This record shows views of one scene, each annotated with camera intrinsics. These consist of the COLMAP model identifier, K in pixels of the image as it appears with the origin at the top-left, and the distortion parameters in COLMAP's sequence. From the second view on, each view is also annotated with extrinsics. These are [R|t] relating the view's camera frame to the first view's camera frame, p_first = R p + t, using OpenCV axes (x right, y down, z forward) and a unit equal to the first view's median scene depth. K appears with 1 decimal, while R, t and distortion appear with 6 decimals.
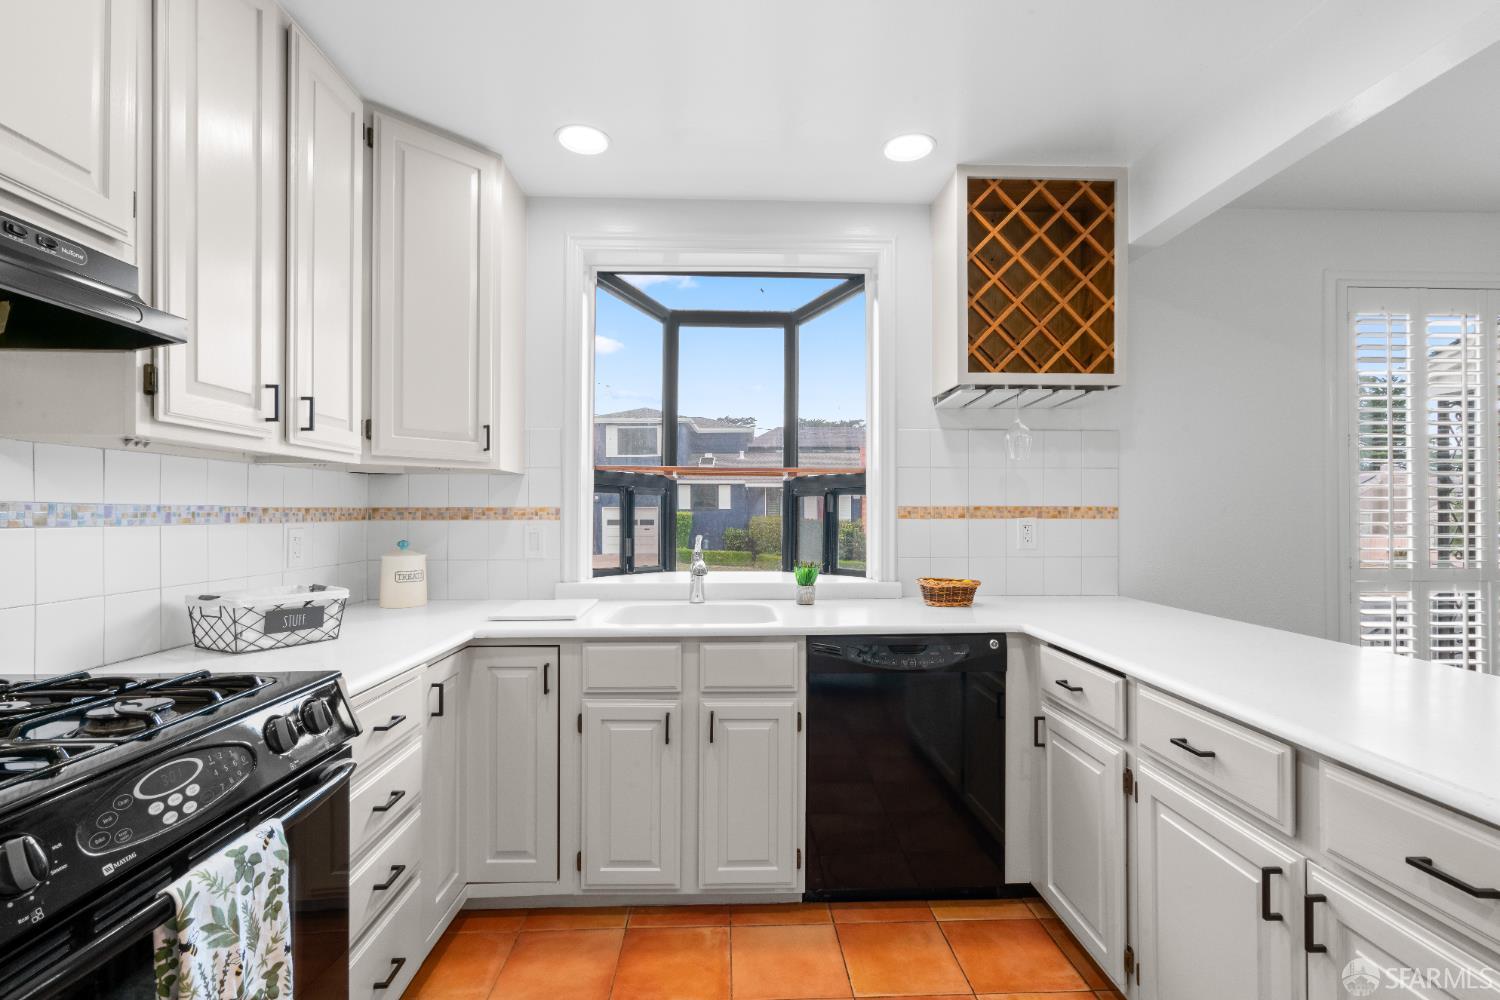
lens RADIAL K [[687.1, 0, 746.8], [0, 687.1, 509.3], [0, 0, 1]] dist [-0.001446, 0.000387]
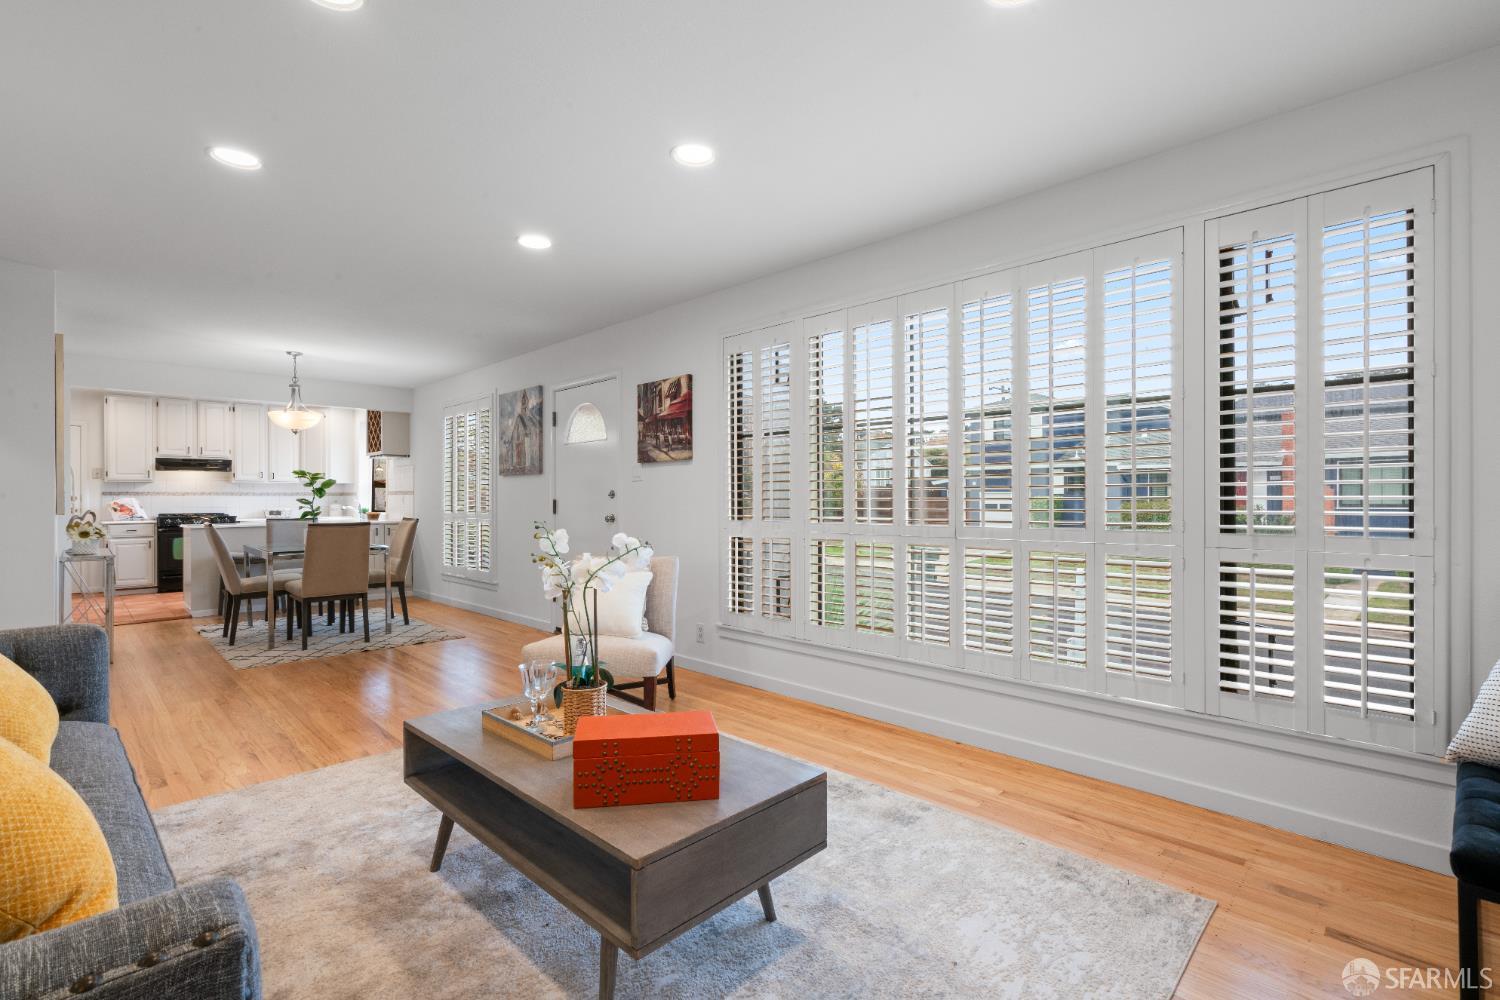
lens RADIAL K [[687.1, 0, 738.3], [0, 687.1, 497.8], [0, 0, 1]] dist [-0.001446, 0.000387]
pose [[0.680311, -0.001189, -0.732923, 4.159001], [0.004636, 0.999986, 0.002681, 0.028932], [0.732909, -0.005221, 0.680307, -0.009855]]
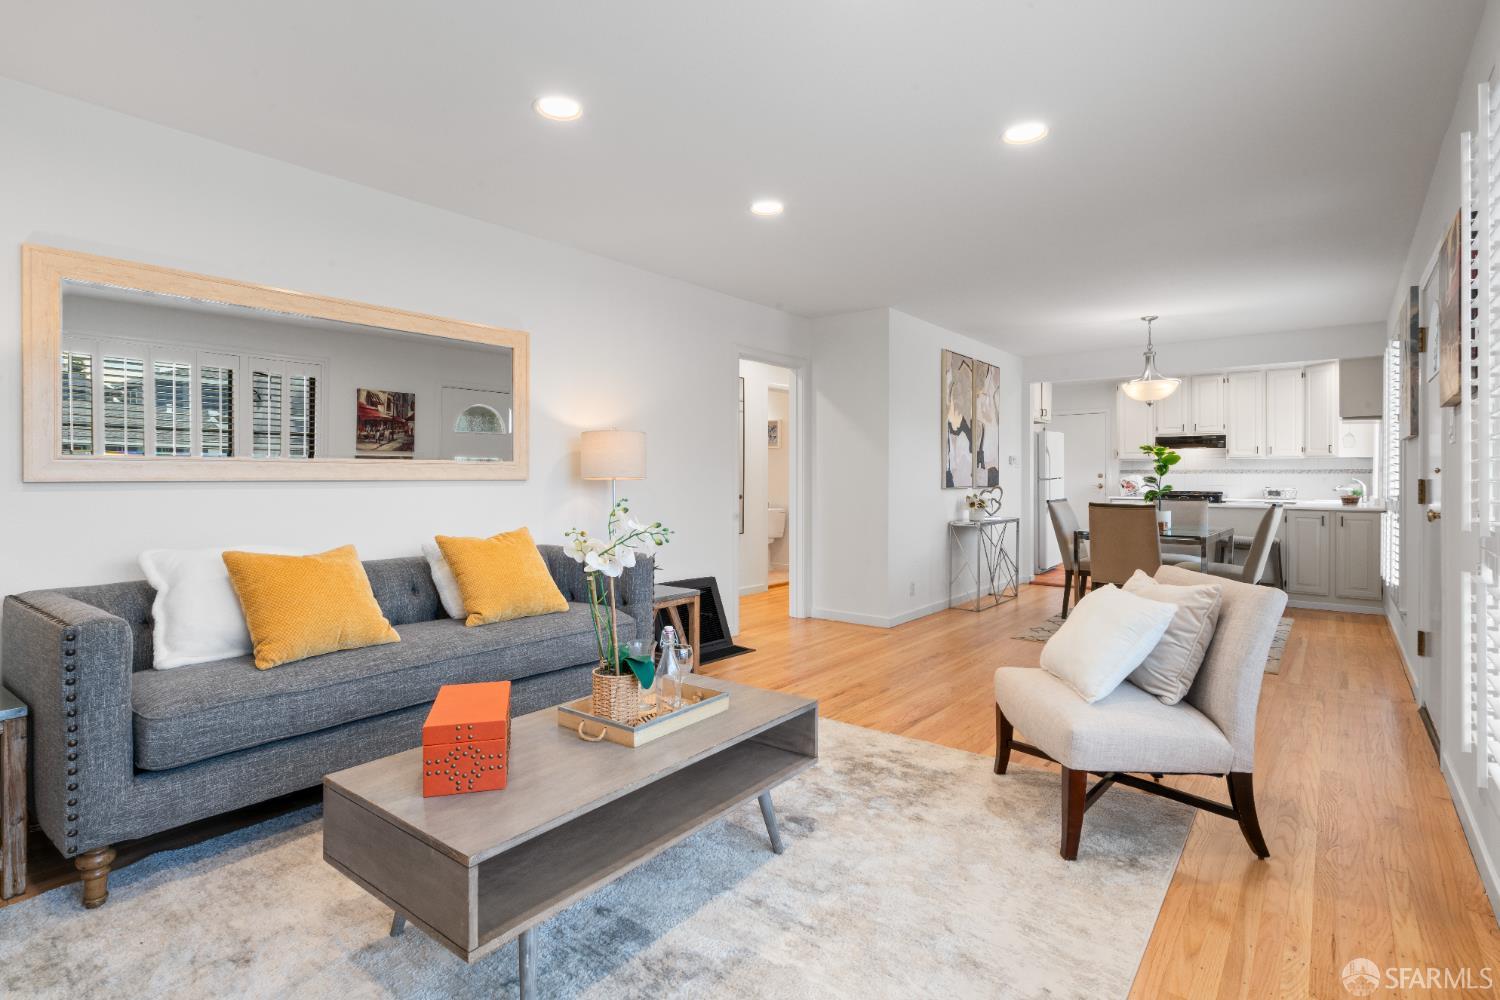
lens RADIAL K [[751.1, 0, 748.7], [0, 751.1, 474.8], [0, 0, 1]] dist [0.003110, 0.000198]
pose [[-0.642518, -0.001660, -0.766269, 4.000088], [0.001946, 0.999991, -0.003798, 0.031672], [0.766268, -0.003931, -0.642509, 1.108155]]
